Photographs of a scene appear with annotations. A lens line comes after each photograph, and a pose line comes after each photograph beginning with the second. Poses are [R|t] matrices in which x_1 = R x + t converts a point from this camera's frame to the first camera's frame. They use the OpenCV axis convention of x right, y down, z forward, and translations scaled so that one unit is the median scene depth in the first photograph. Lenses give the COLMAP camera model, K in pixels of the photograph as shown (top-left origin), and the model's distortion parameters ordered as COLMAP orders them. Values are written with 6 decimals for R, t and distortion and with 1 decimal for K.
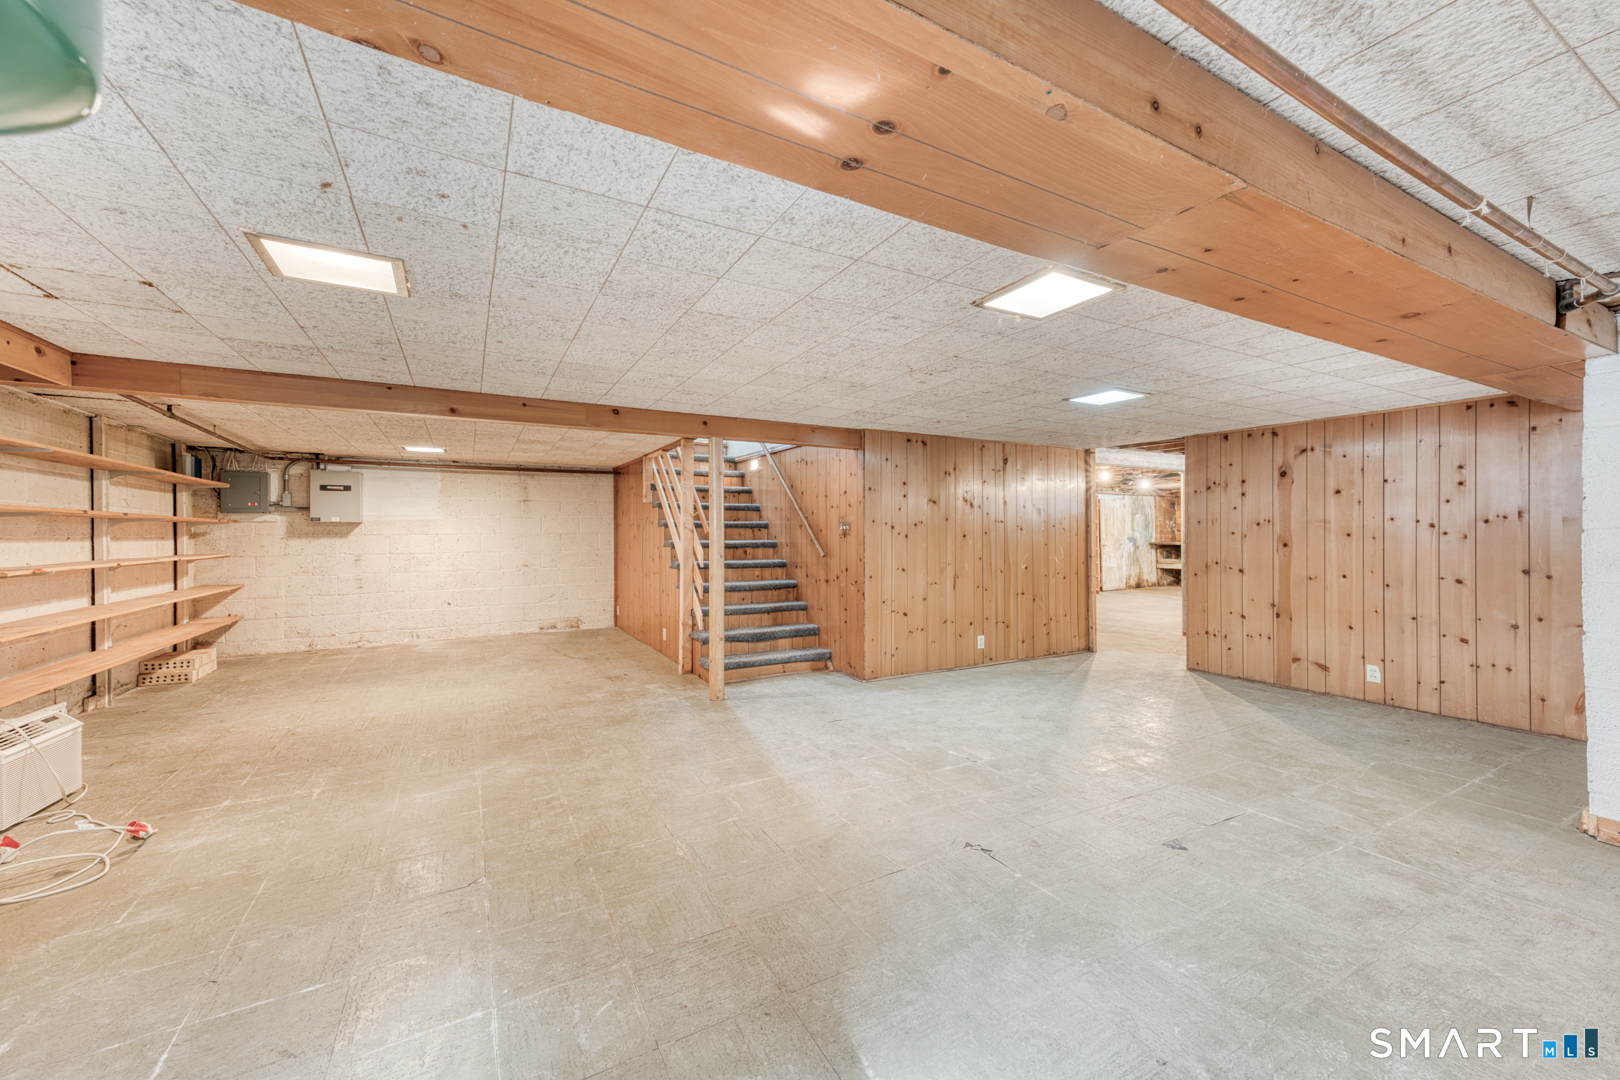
lens RADIAL K [[600.2, 0, 798.2], [0, 600.2, 530.2], [0, 0, 1]] dist [0.027464, -0.000755]
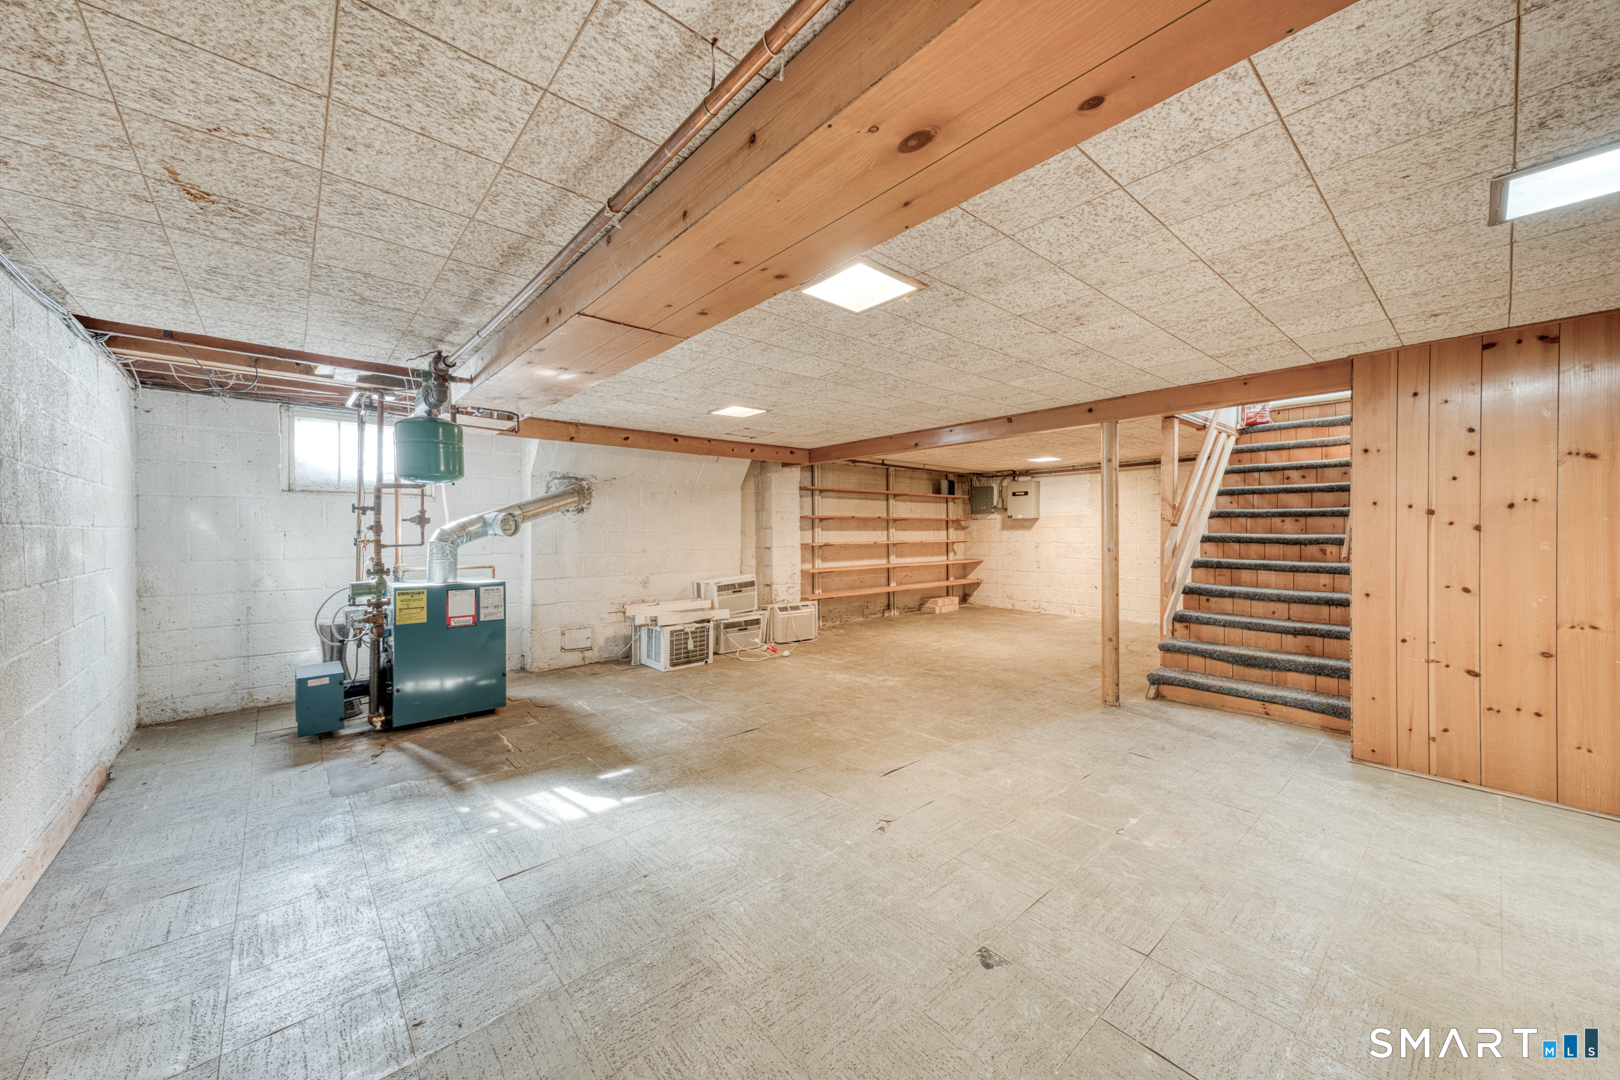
lens RADIAL K [[600.2, 0, 806.3], [0, 600.2, 538.8], [0, 0, 1]] dist [0.027464, -0.000755]
pose [[0.212286, 0.015979, -0.977077, 0.765029], [0.010515, 0.999771, 0.018634, 0.003741], [0.977151, -0.014229, 0.212069, 0.389156]]
